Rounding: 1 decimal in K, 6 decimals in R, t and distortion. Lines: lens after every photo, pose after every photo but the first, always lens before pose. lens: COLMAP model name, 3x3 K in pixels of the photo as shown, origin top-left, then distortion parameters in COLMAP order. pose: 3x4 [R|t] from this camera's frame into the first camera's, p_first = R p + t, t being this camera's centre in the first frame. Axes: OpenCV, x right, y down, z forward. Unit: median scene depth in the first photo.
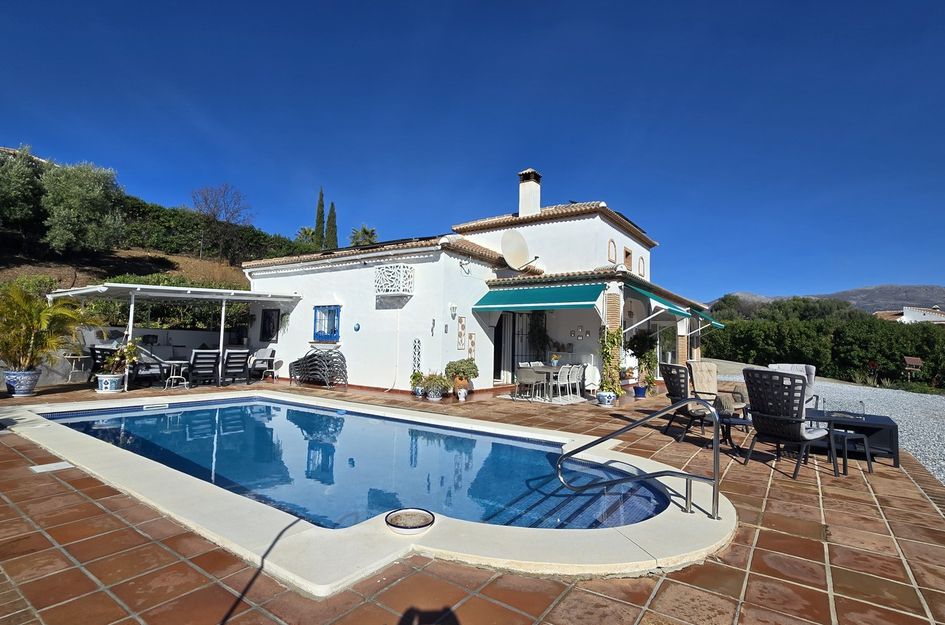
lens RADIAL K [[475.6, 0, 473.2], [0, 475.6, 307.8], [0, 0, 1]] dist [-0.004588, -0.000488]
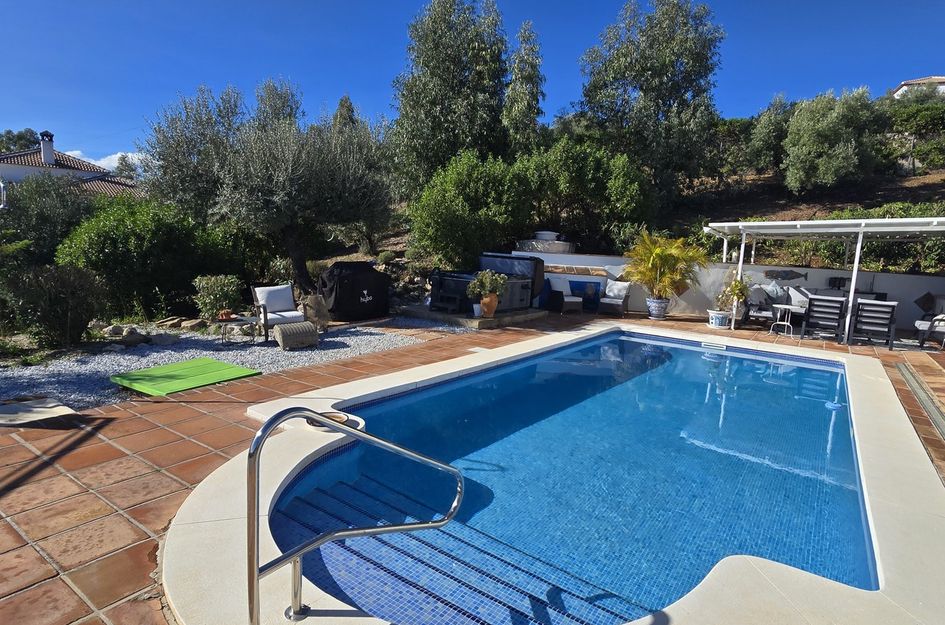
lens RADIAL K [[523.7, 0, 472.5], [0, 523.7, 312.5], [0, 0, 1]] dist [-0.003312, -0.003078]
pose [[0.001339, 0.100065, -0.994980, 0.316363], [0.016175, 0.994849, 0.100074, 0.016205], [0.999868, -0.016228, -0.000287, 0.381329]]
